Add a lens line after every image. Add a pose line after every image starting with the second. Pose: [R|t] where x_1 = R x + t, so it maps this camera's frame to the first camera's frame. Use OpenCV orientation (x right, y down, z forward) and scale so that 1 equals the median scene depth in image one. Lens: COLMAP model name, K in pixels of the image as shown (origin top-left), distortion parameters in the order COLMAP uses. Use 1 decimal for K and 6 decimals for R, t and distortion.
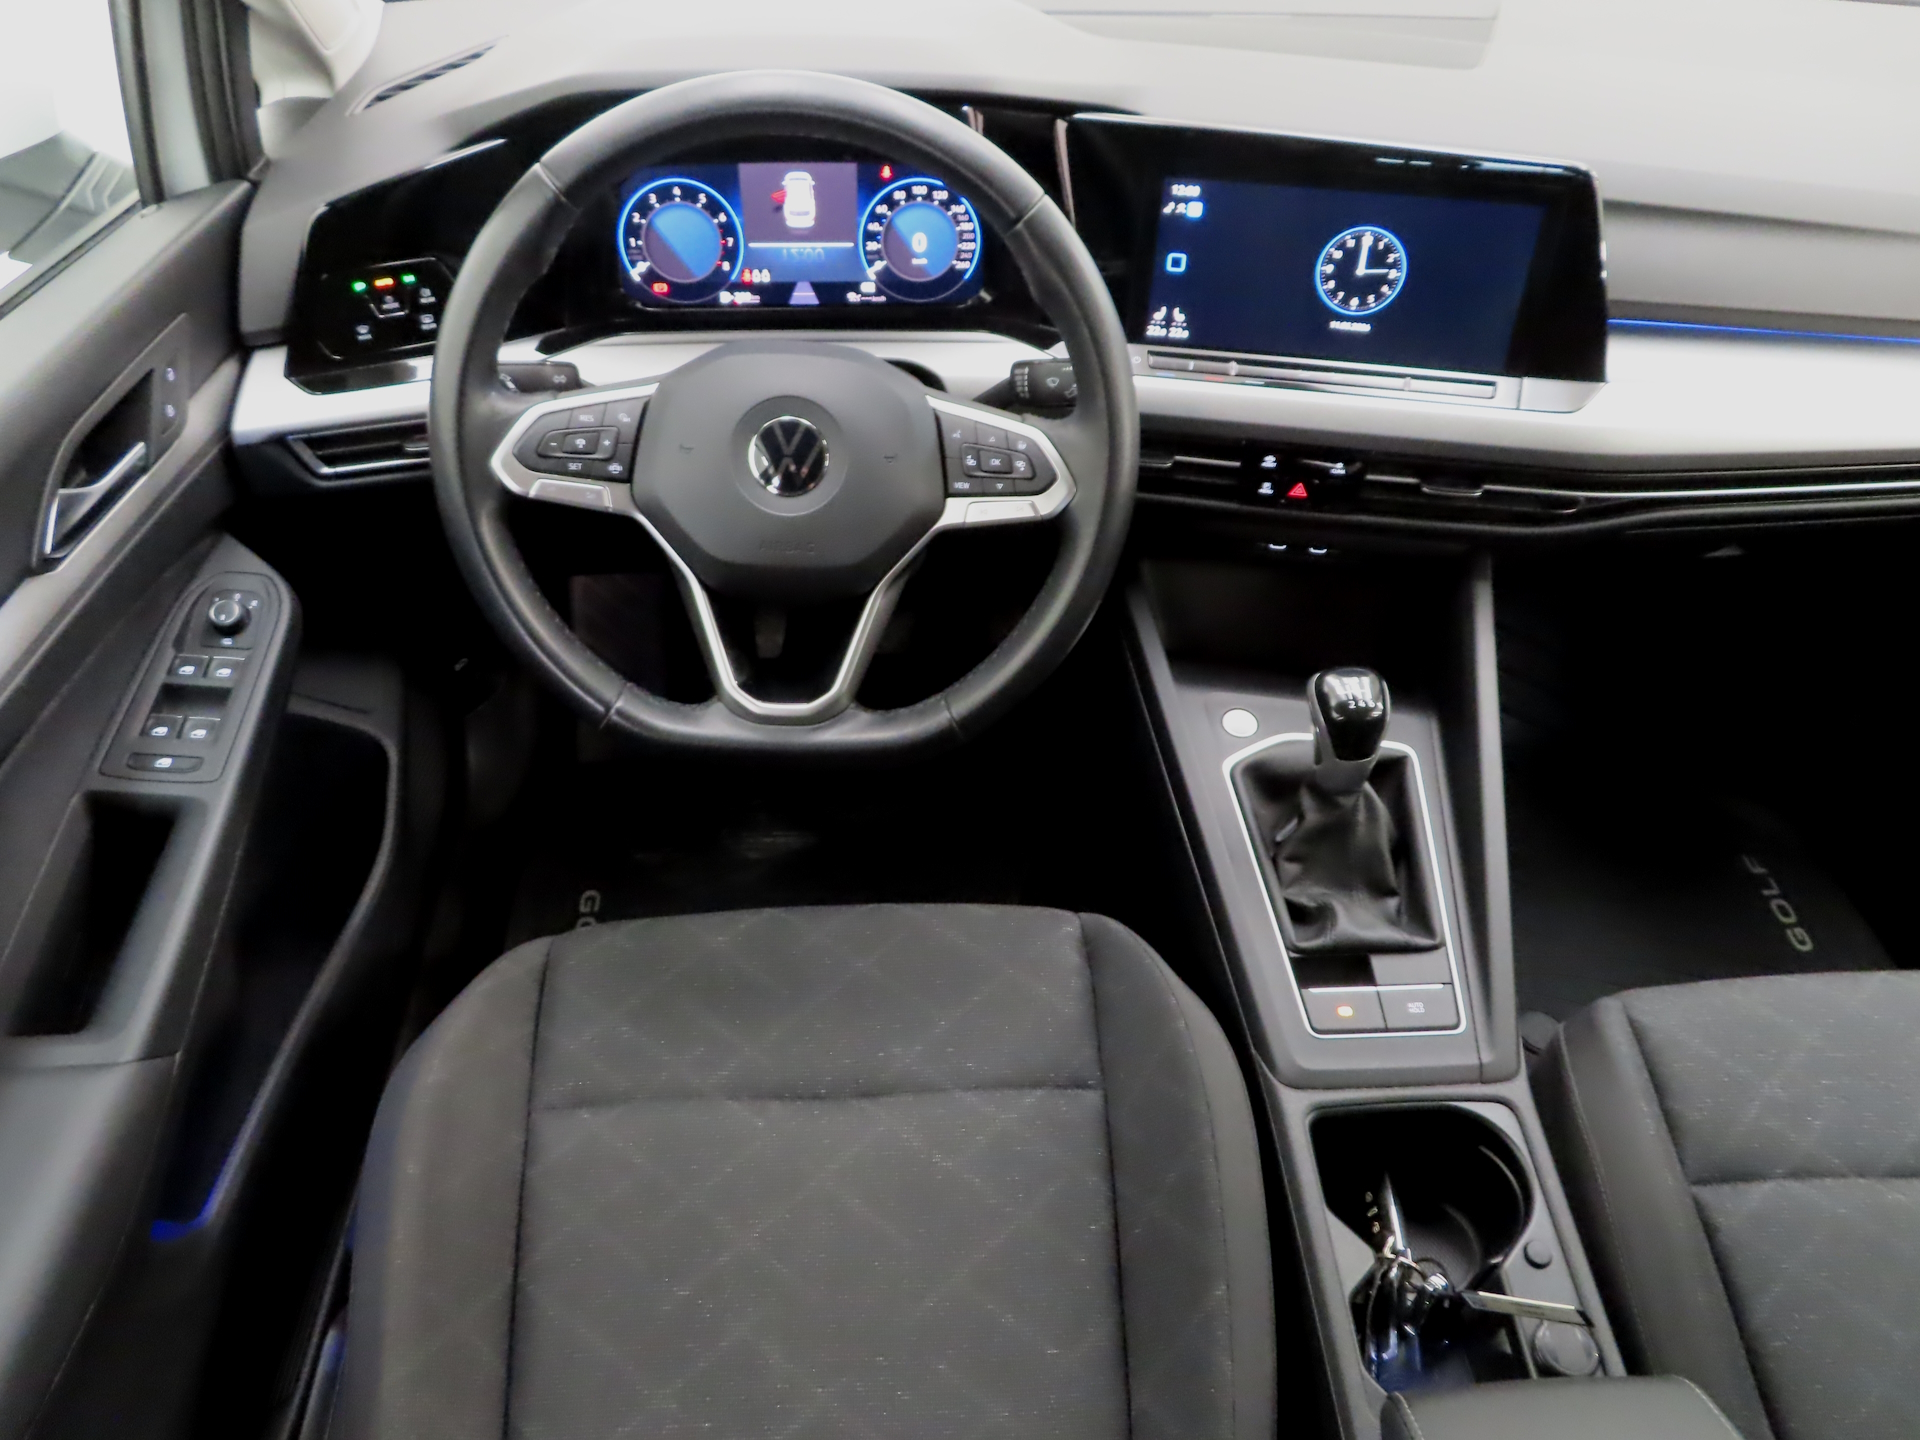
lens RADIAL K [[1380.8, 0, 960.0], [0, 1380.8, 720.0], [0, 0, 1]] dist [-0.013449, -0.000701]
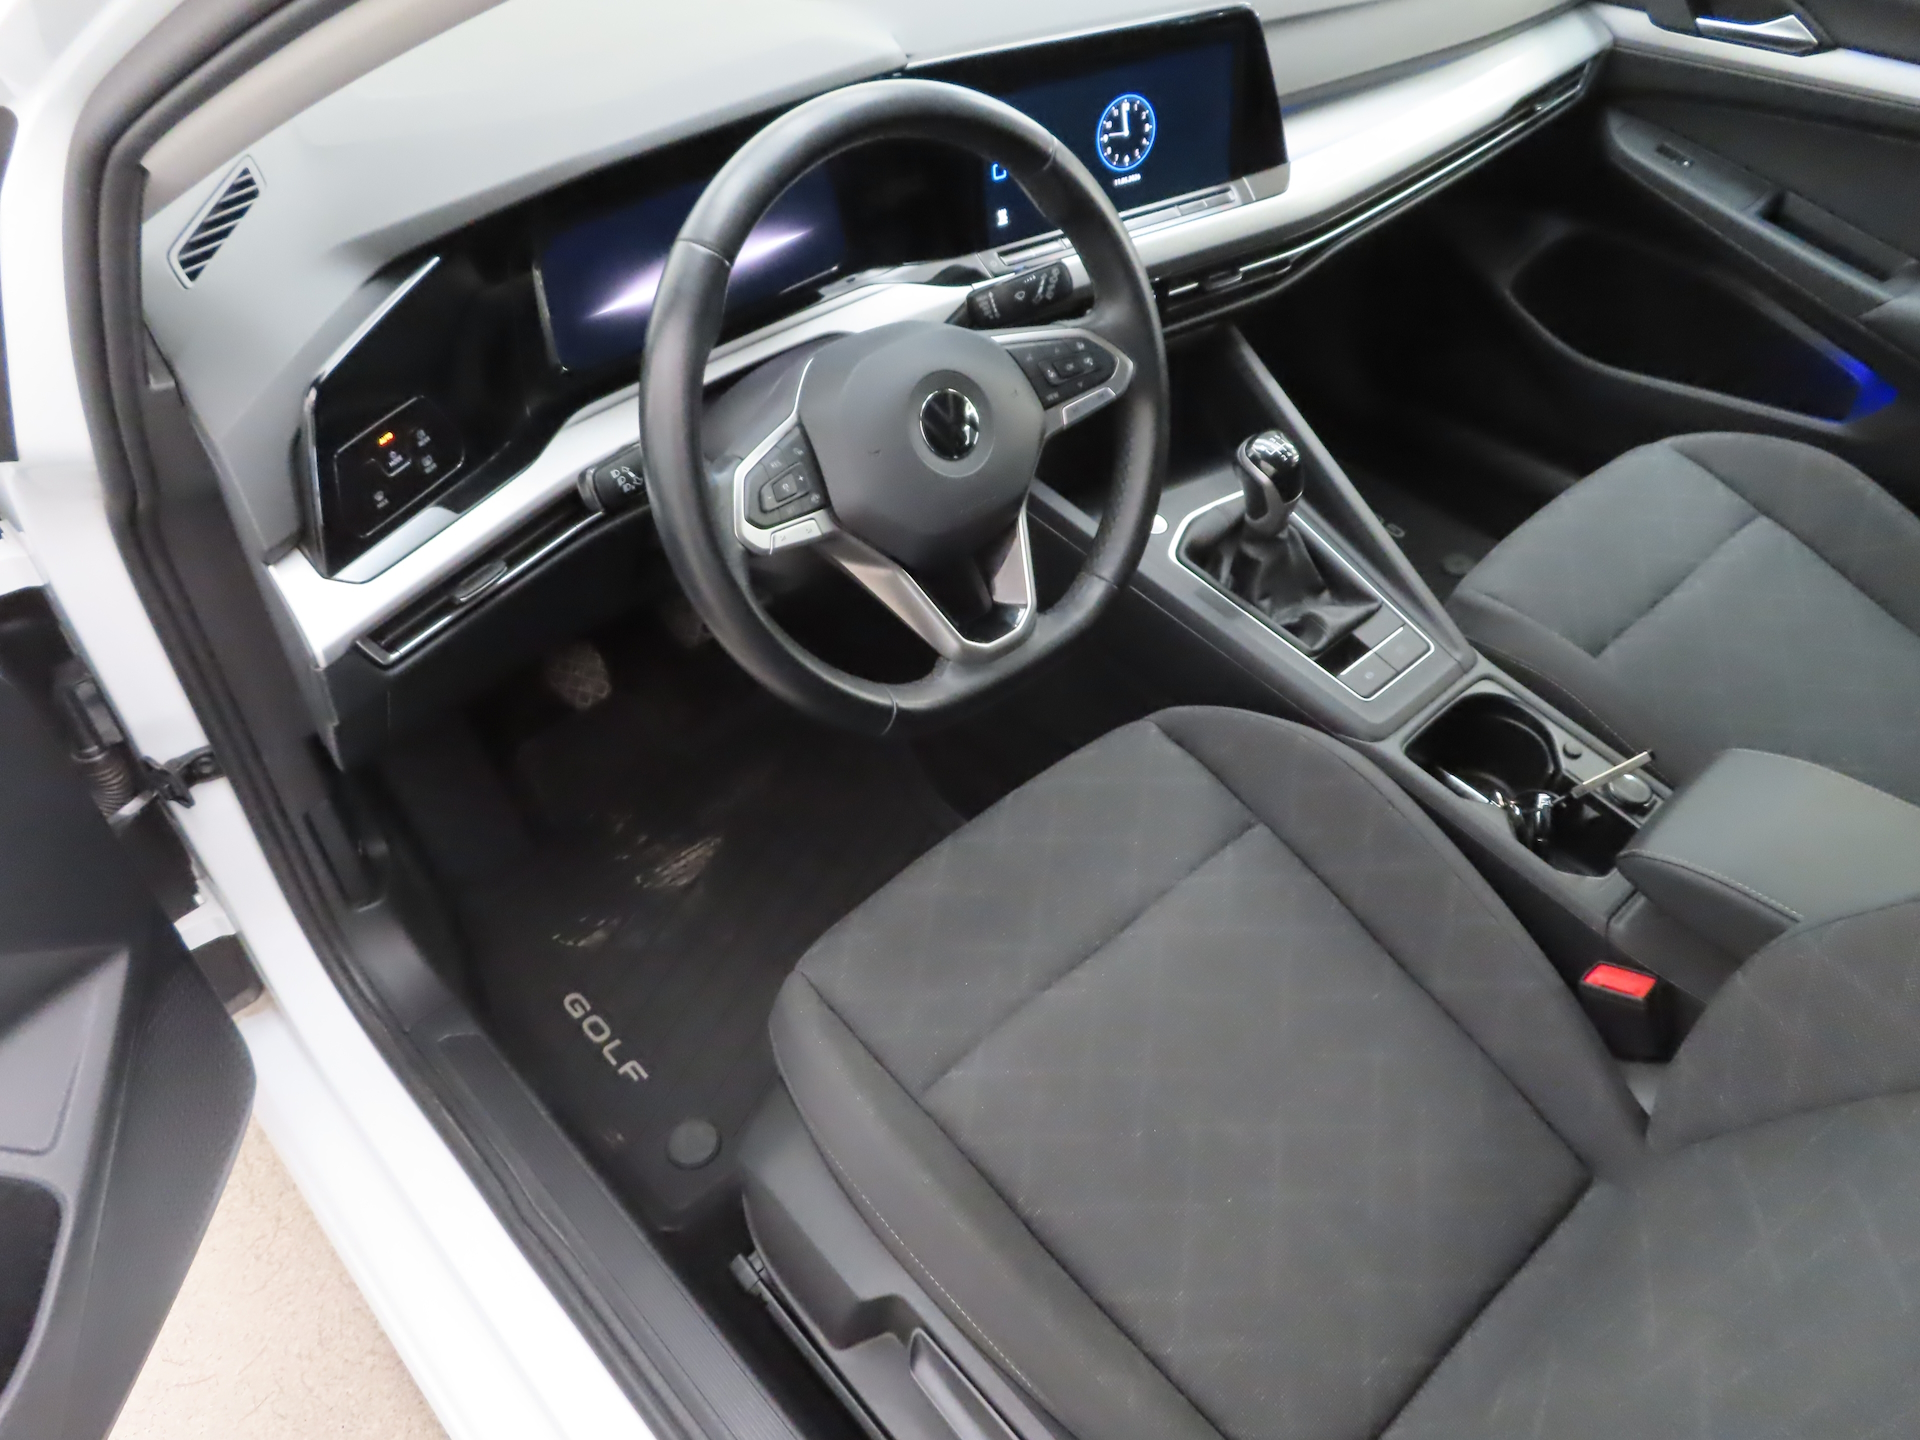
lens RADIAL K [[1379.3, 0, 960.0], [0, 1379.3, 720.0], [0, 0, 1]] dist [-0.010851, 0.010351]
pose [[0.774776, -0.462867, 0.430669, -0.592459], [0.436061, 0.884455, 0.166104, -0.134907], [-0.457791, 0.059104, 0.887093, 0.019870]]
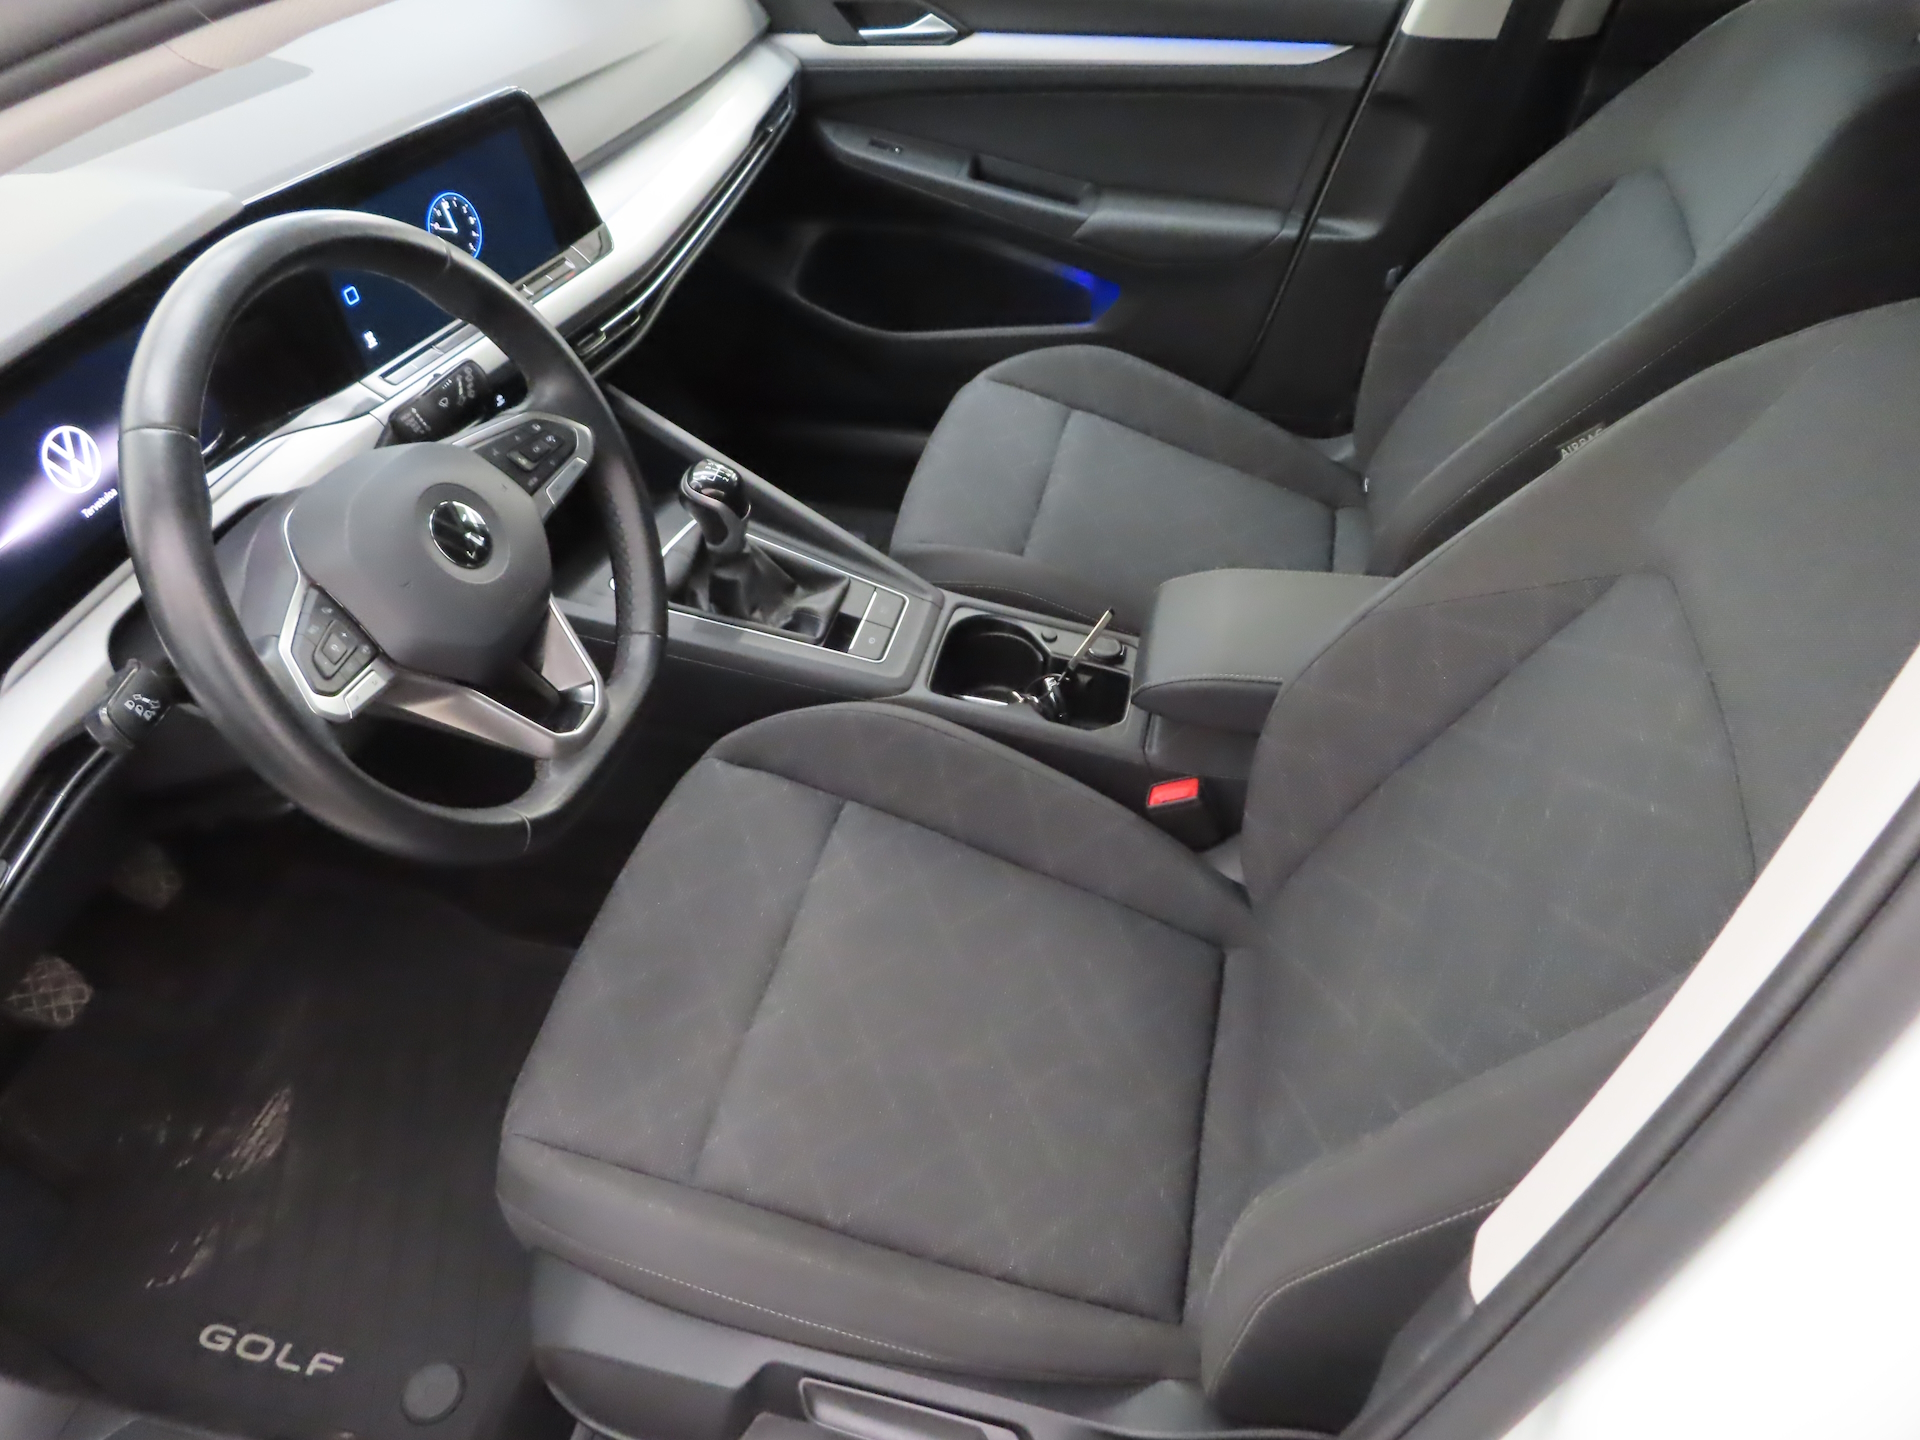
lens RADIAL K [[1379.3, 0, 960.0], [0, 1379.3, 720.0], [0, 0, 1]] dist [-0.010851, 0.010351]
pose [[0.276881, -0.663045, 0.695491, -0.731022], [0.647232, 0.663659, 0.375029, -0.207198], [-0.710230, 0.346306, 0.612899, 0.084169]]
